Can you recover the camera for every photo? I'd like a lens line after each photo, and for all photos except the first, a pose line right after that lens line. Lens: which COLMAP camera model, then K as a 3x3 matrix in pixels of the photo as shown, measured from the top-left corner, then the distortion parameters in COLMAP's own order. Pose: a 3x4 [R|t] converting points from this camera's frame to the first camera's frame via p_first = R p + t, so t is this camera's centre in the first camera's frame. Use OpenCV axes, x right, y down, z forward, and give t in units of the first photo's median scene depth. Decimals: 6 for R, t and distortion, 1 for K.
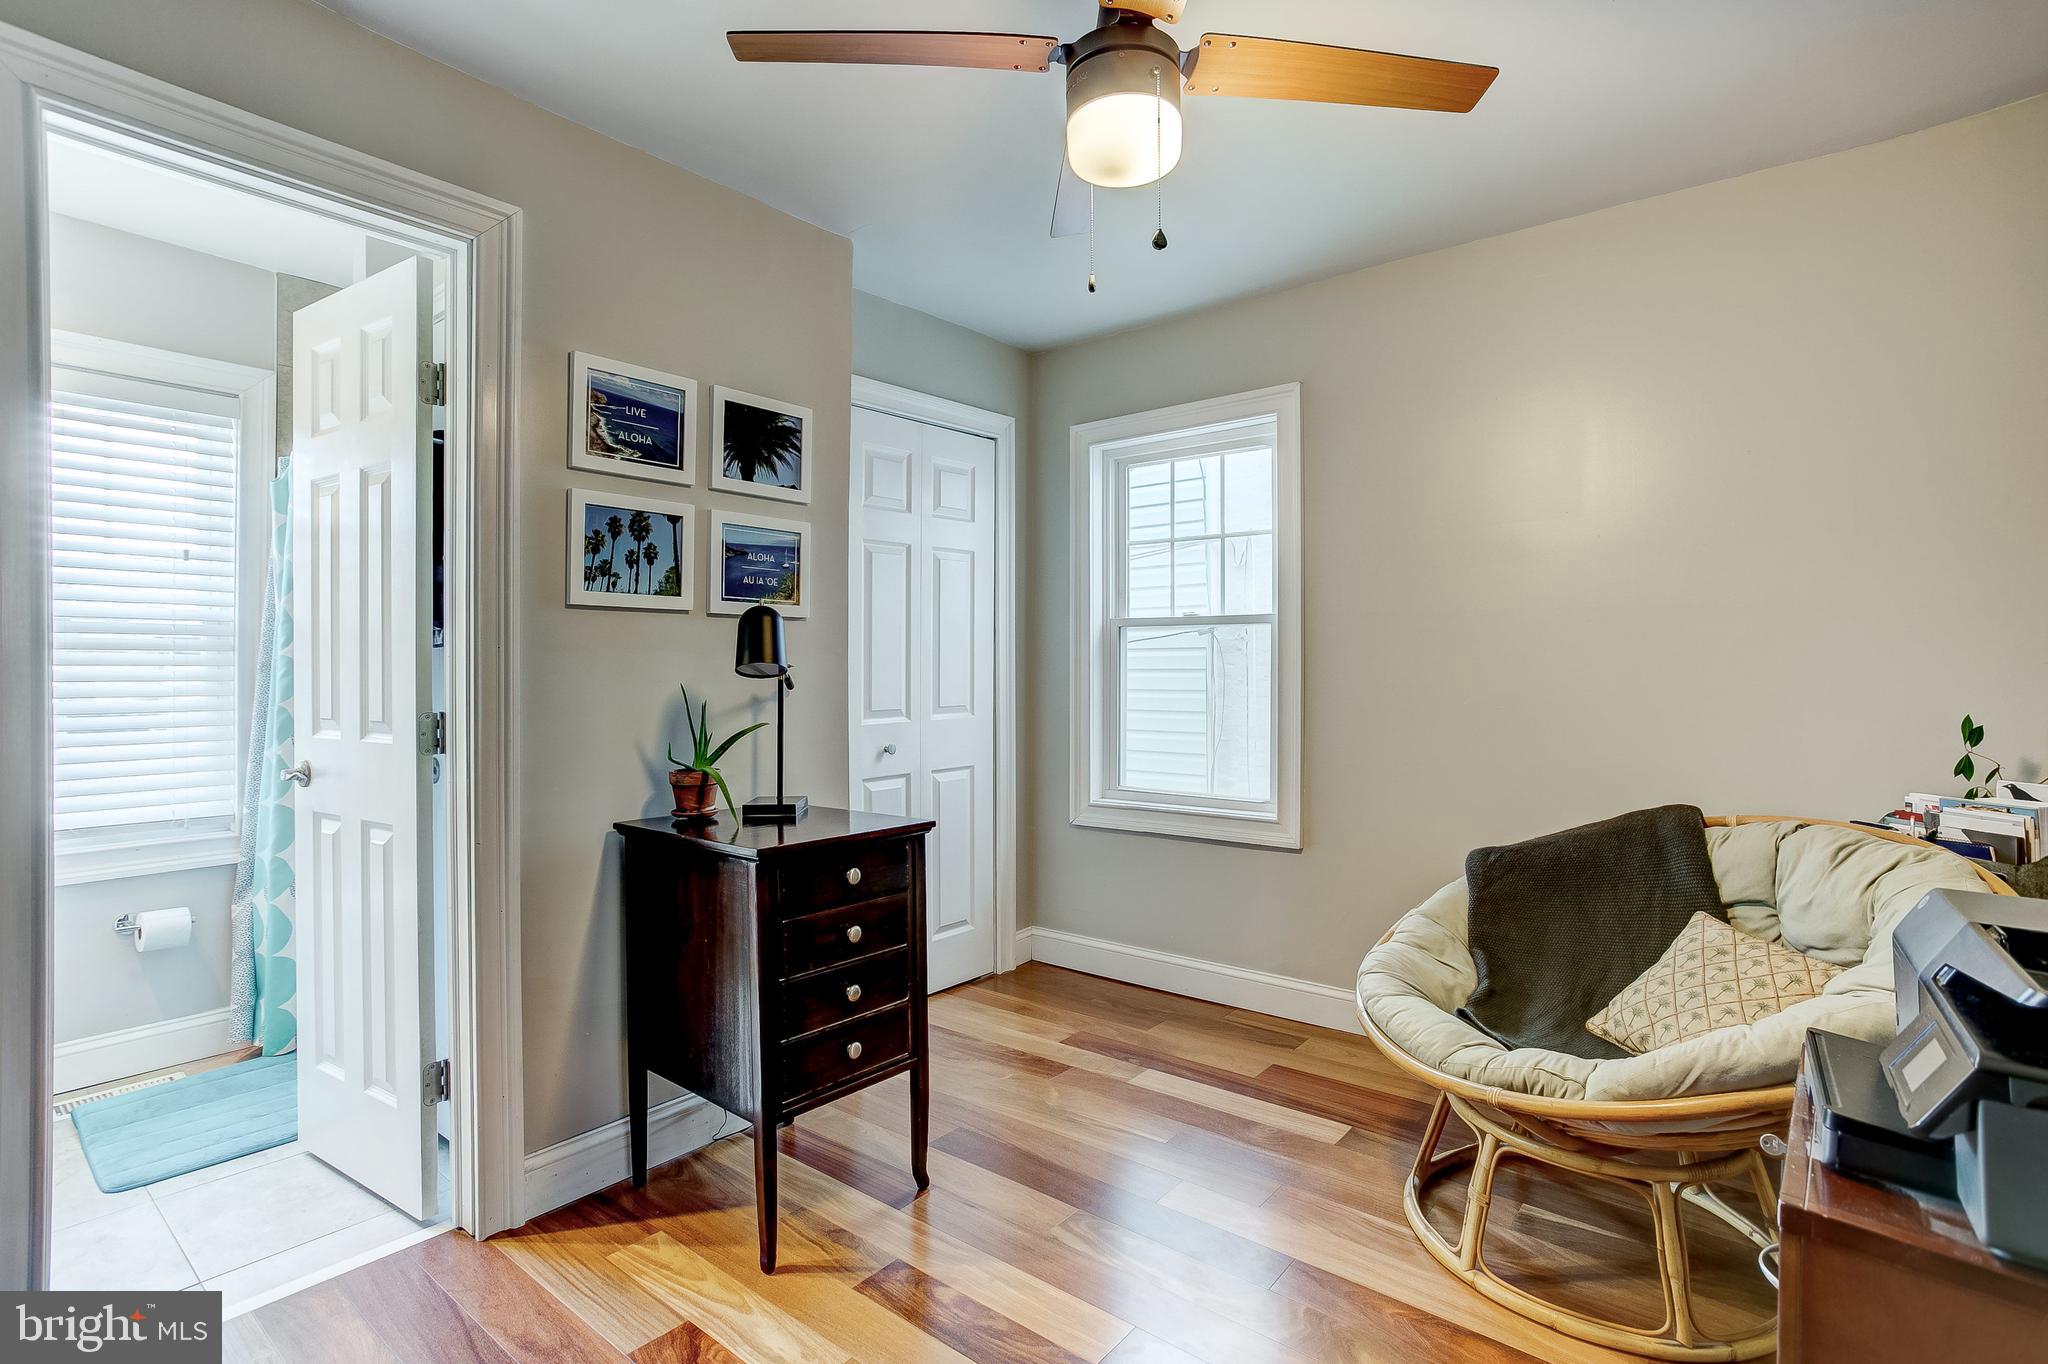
lens RADIAL K [[990.7, 0, 1028.5], [0, 990.7, 666.2], [0, 0, 1]] dist [-0.026480, 0.010449]
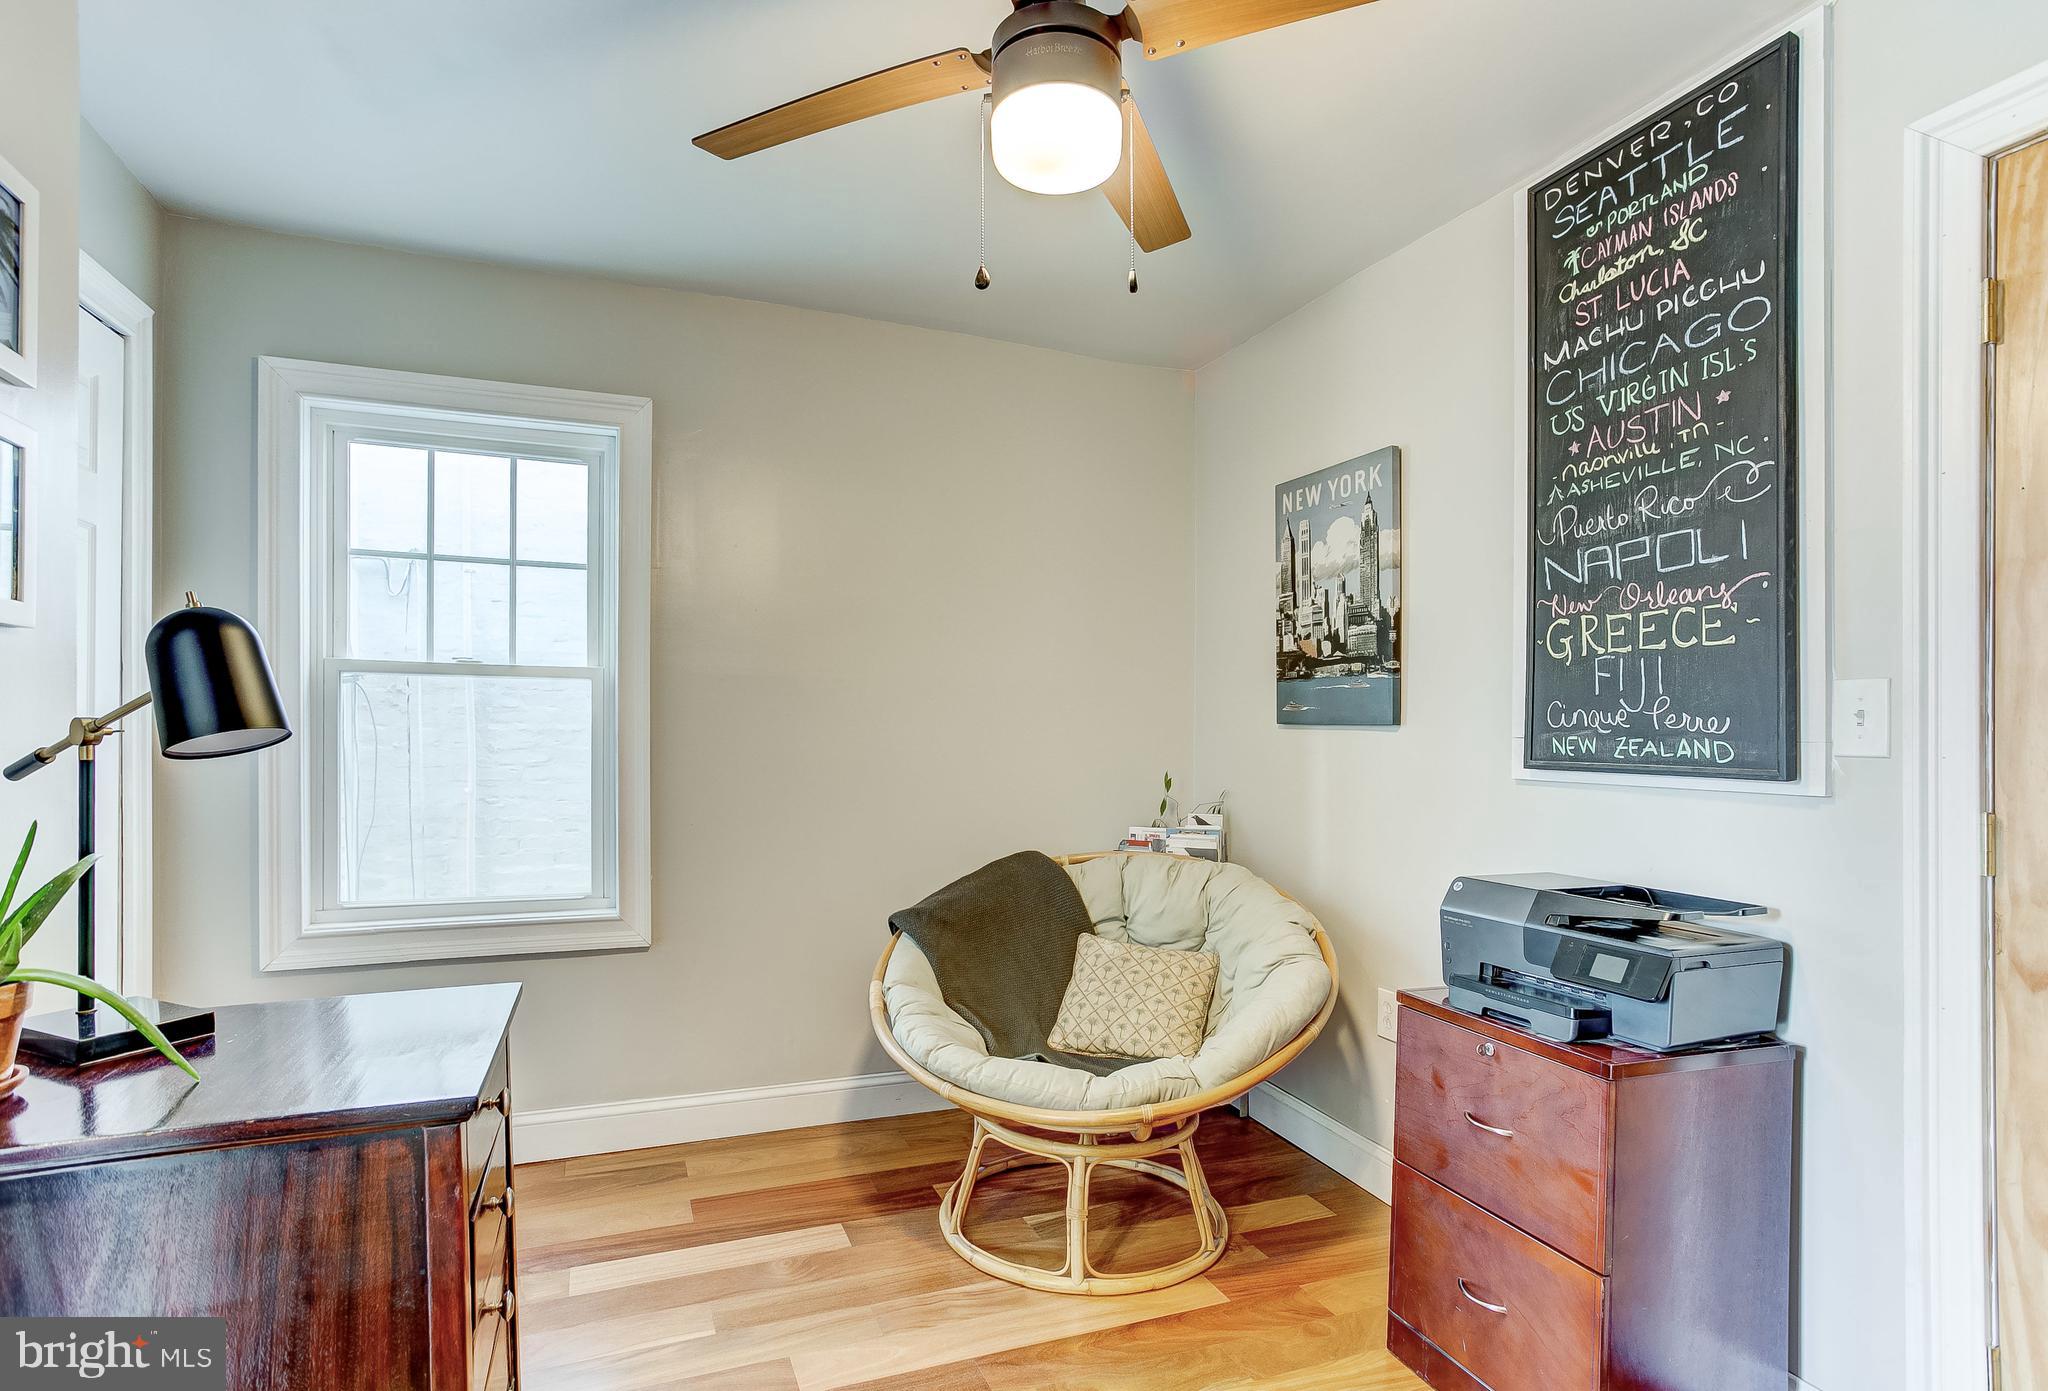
lens RADIAL K [[1055.5, 0, 998.2], [0, 1055.5, 732.4], [0, 0, 1]] dist [-0.025064, 0.004490]
pose [[0.489342, 0.004653, 0.872079, -0.510005], [-0.013213, 0.999911, 0.002078, -0.007752], [-0.871992, -0.012539, 0.489360, 0.404636]]
